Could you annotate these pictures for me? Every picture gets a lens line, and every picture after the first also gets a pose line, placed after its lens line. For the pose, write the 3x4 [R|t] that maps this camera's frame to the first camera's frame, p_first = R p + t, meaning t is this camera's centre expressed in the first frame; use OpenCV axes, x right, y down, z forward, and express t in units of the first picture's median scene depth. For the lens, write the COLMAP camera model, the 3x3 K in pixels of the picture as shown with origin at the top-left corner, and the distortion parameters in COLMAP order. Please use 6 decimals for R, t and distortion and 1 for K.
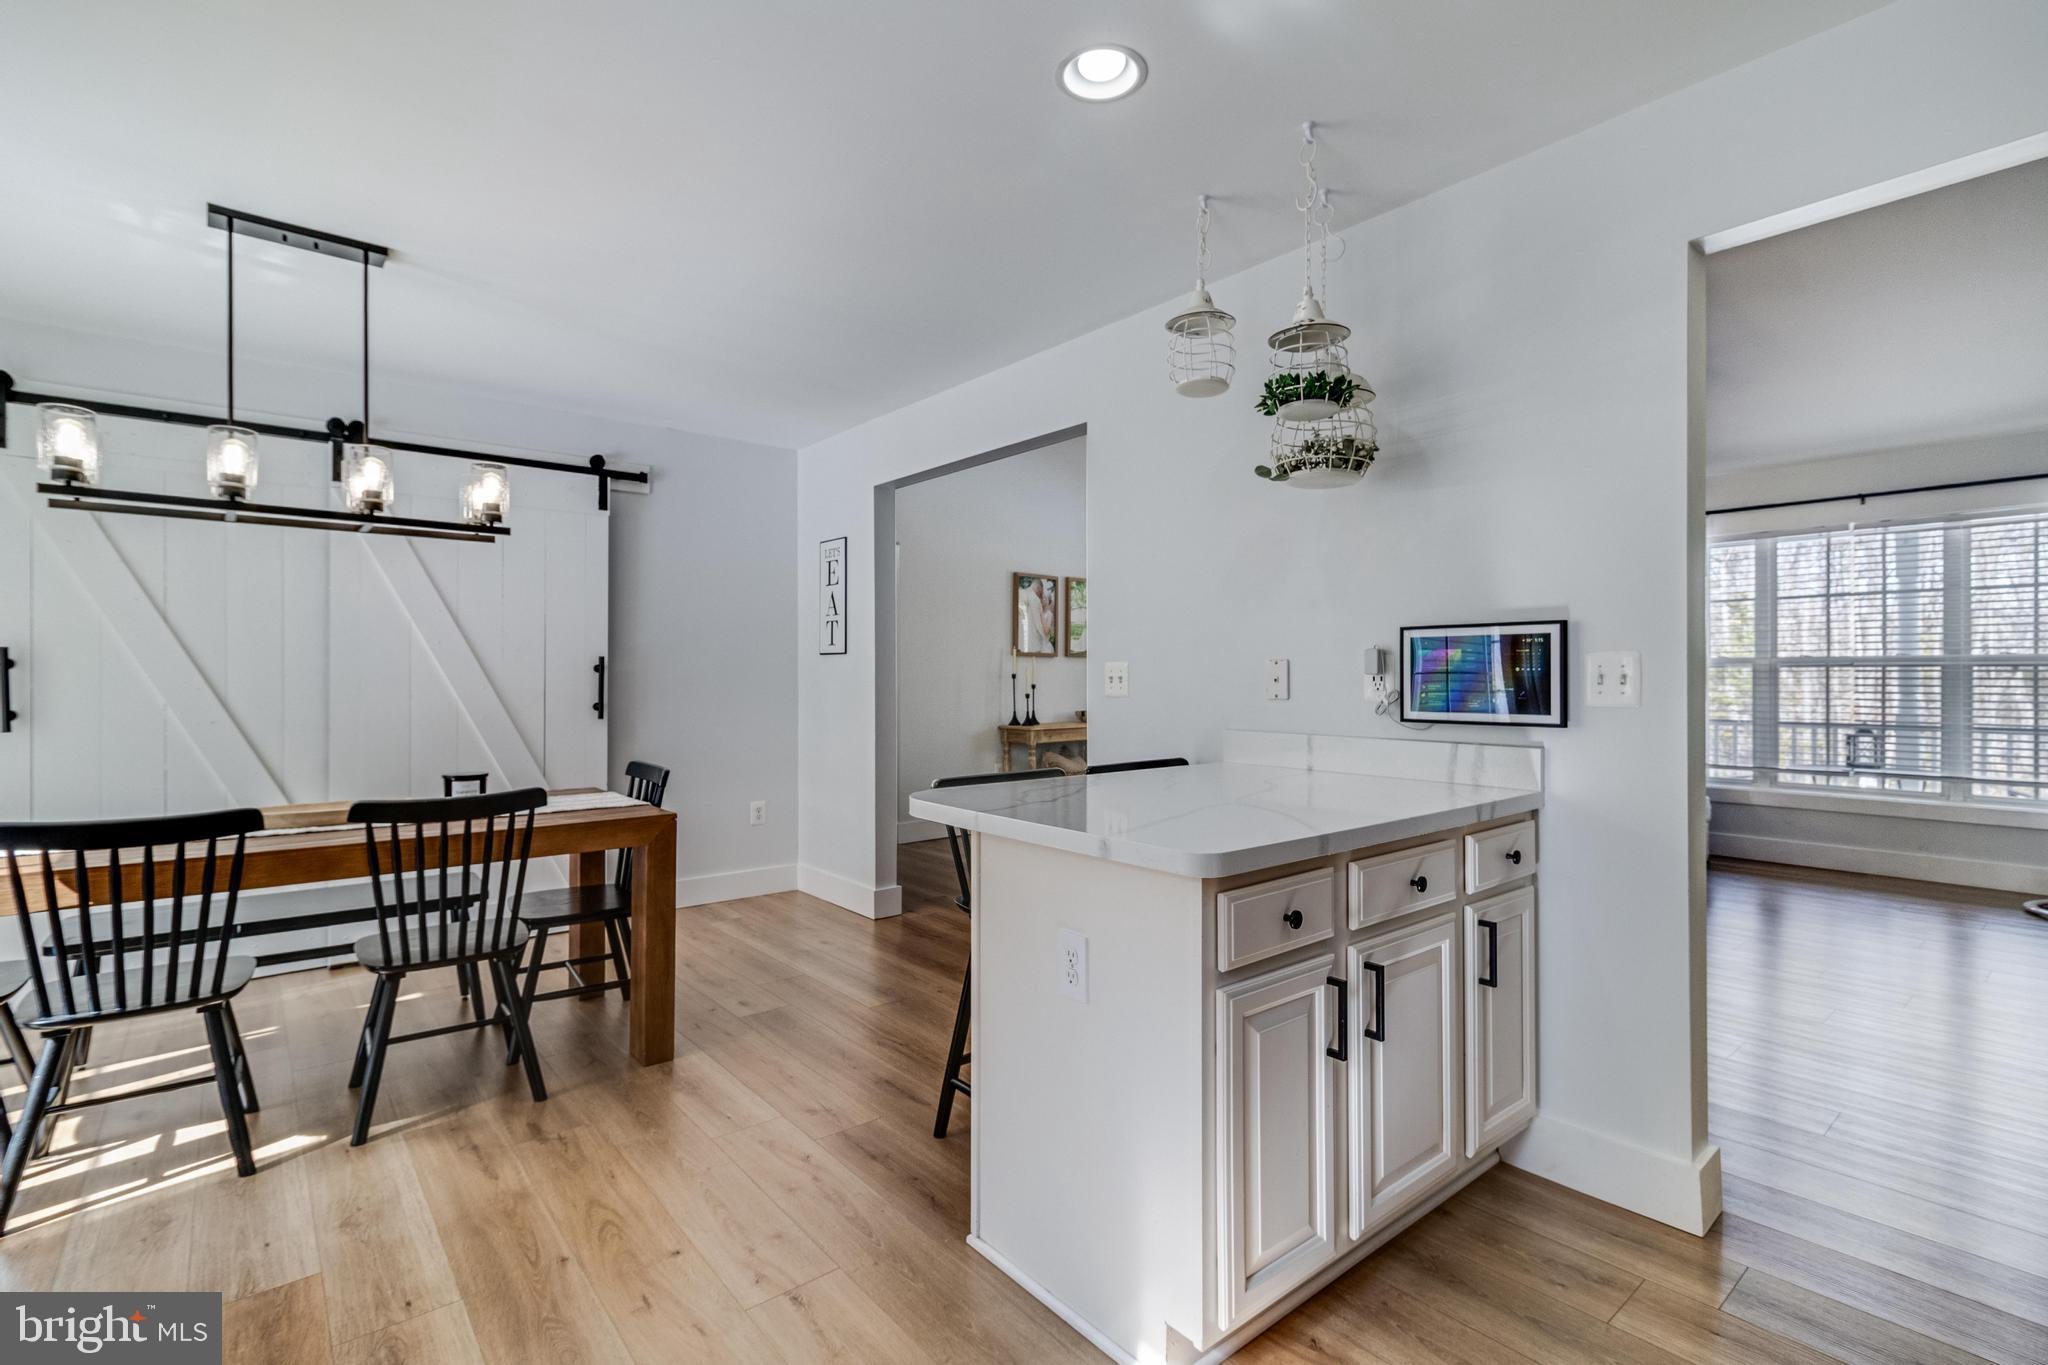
lens RADIAL K [[961.5, 0, 994.8], [0, 961.5, 667.8], [0, 0, 1]] dist [0.003035, 0.000394]
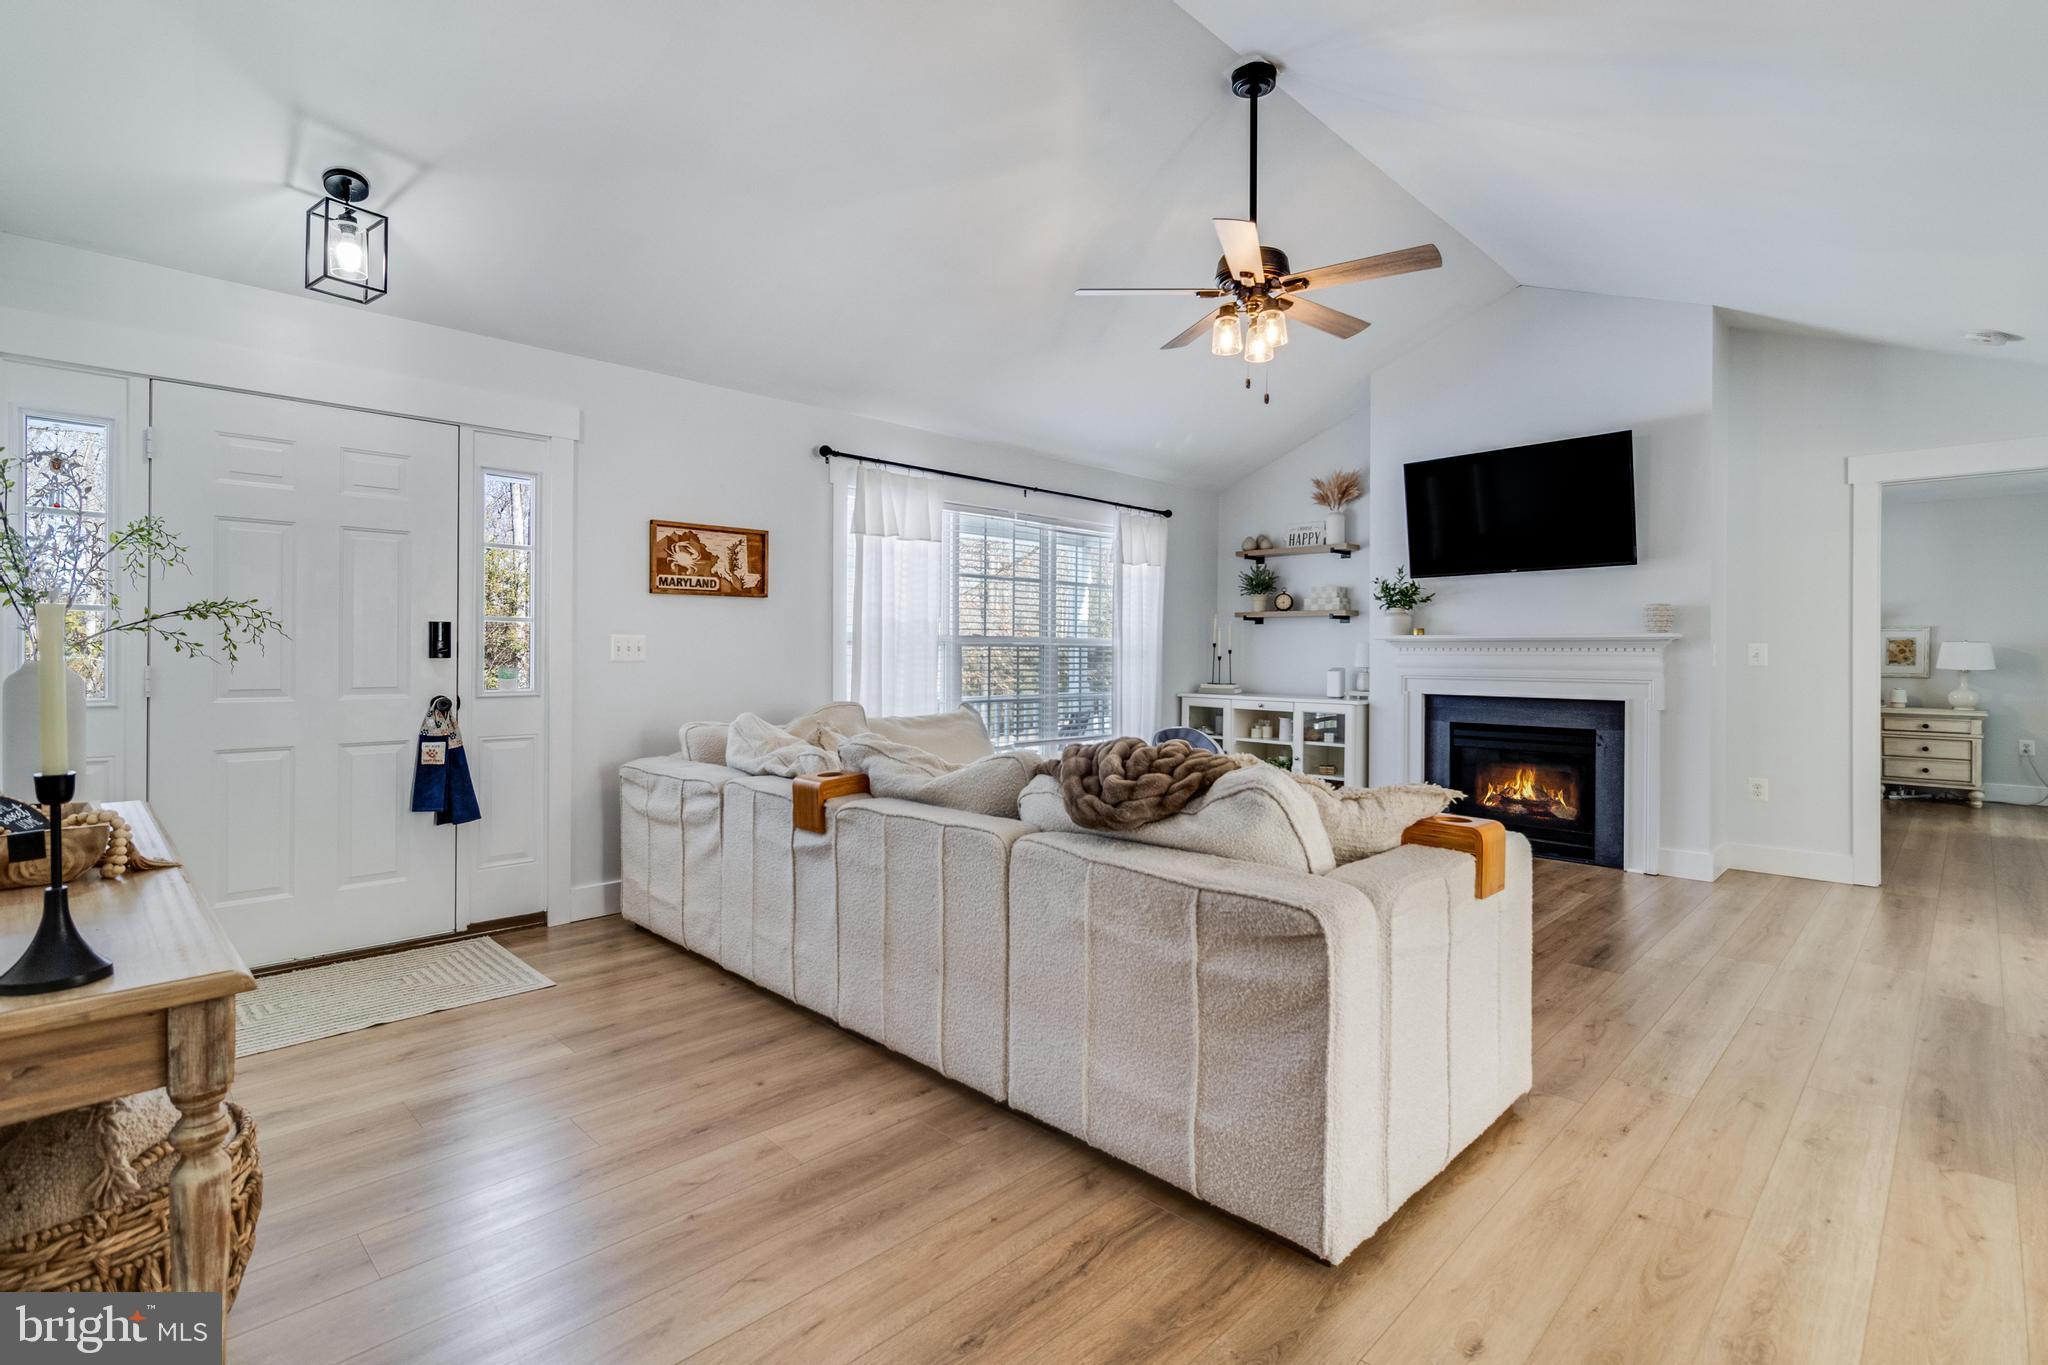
lens RADIAL K [[960.9, 0, 1029.4], [0, 960.9, 651.2], [0, 0, 1]] dist [0.003855, 0.000364]
pose [[-0.116641, 0.004121, 0.993166, -0.132167], [-0.010193, 0.999934, -0.005346, 0.007294], [-0.993122, -0.010747, -0.116591, 0.847128]]
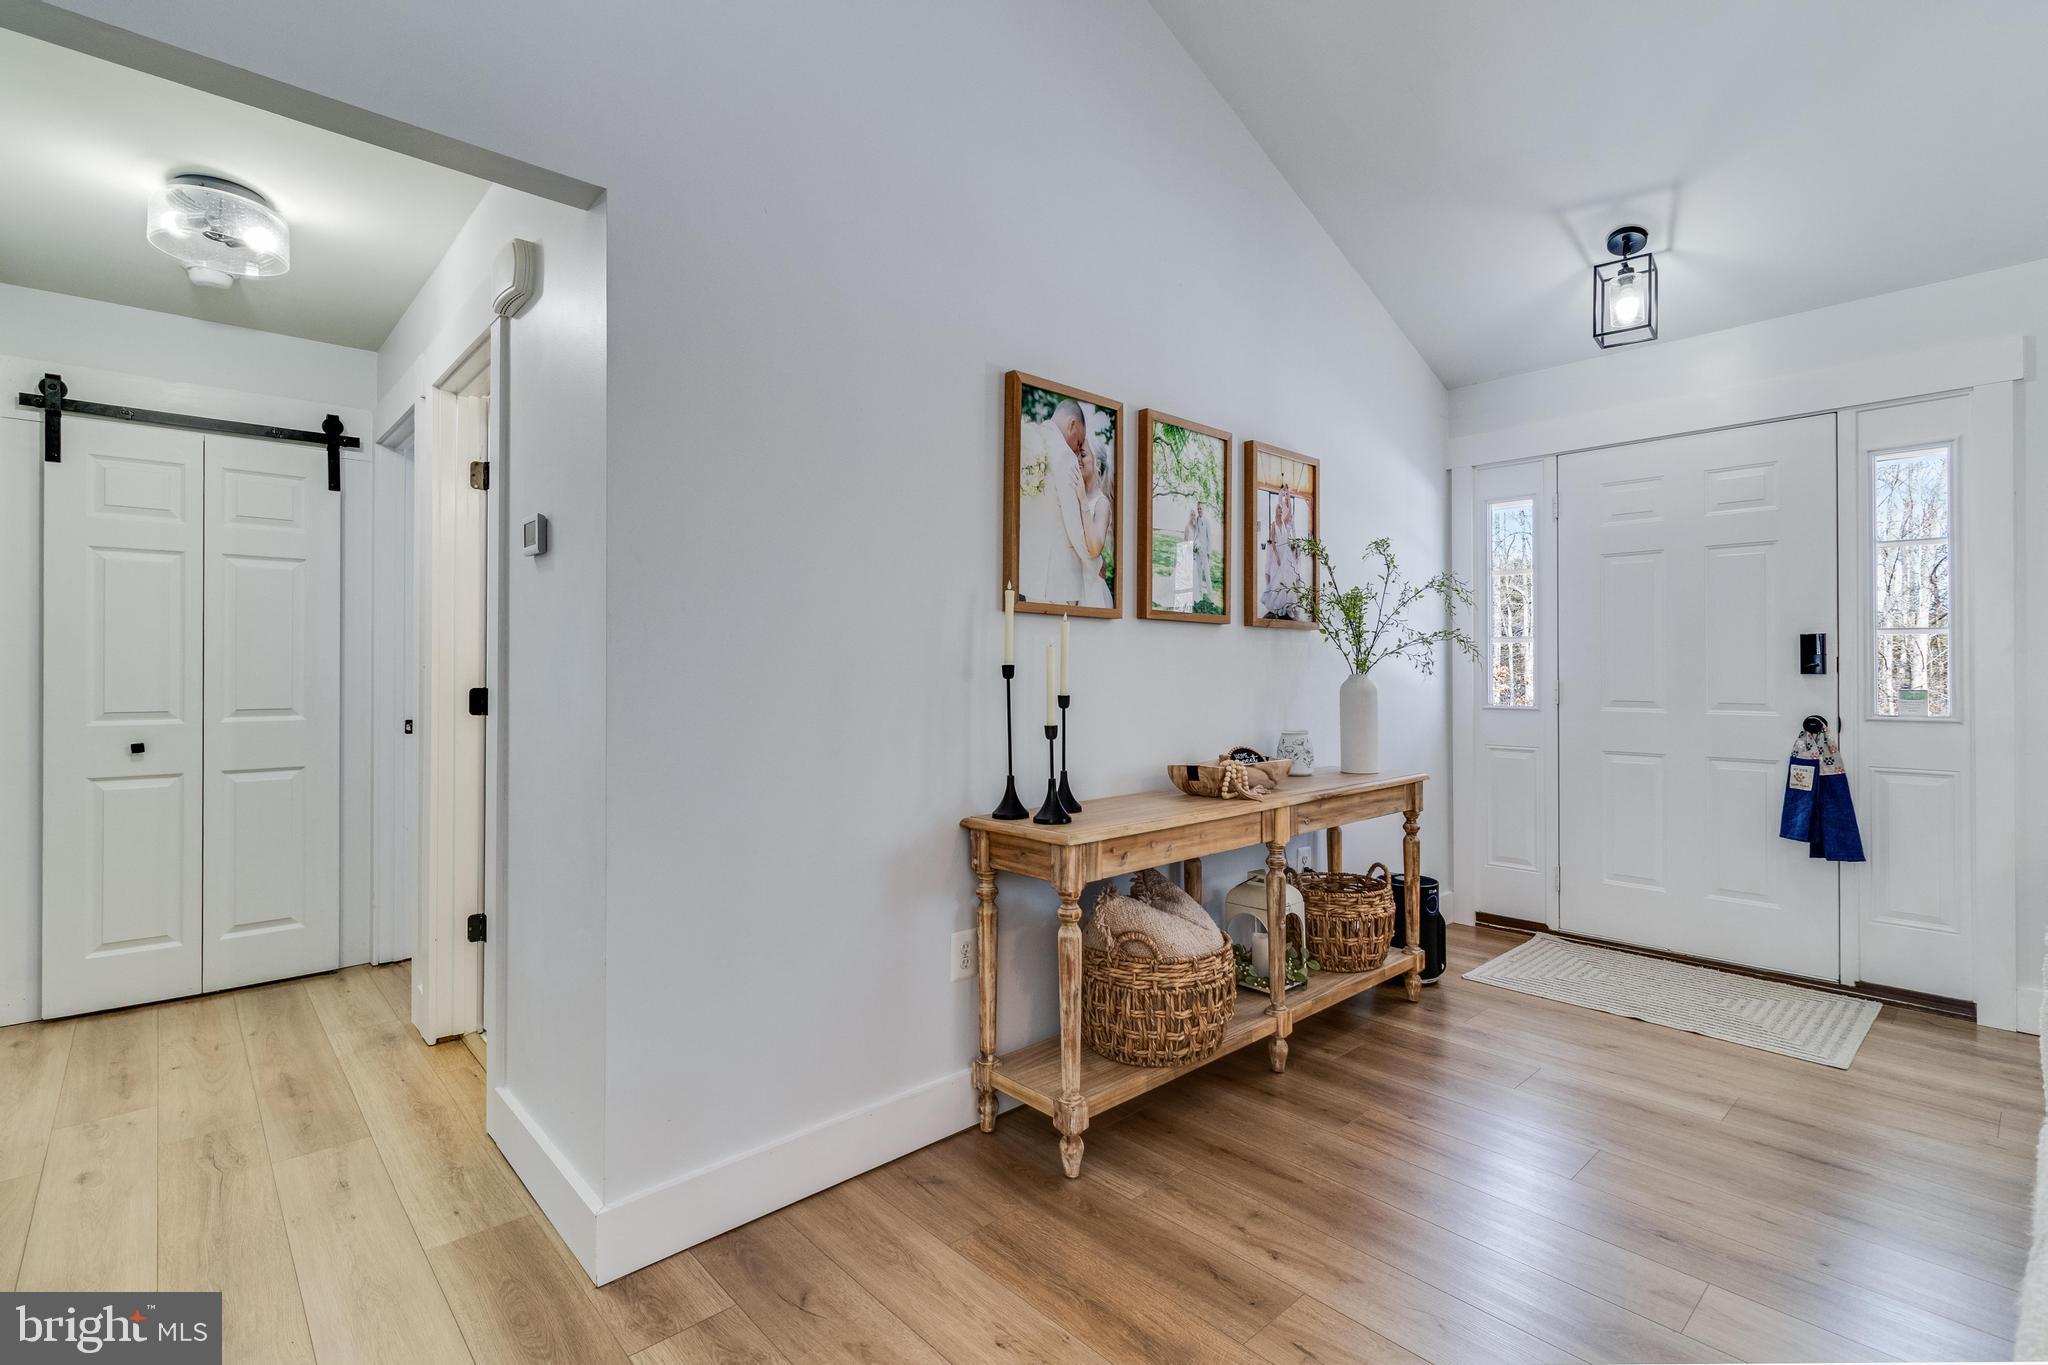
lens RADIAL K [[949.2, 0, 1024.4], [0, 949.2, 662.8], [0, 0, 1]] dist [0.000359, 0.000865]
pose [[0.997762, 0.000004, 0.066866, 0.003365], [-0.000117, 0.999999, 0.001692, 0.005087], [-0.066865, -0.001696, 0.997761, 0.662501]]
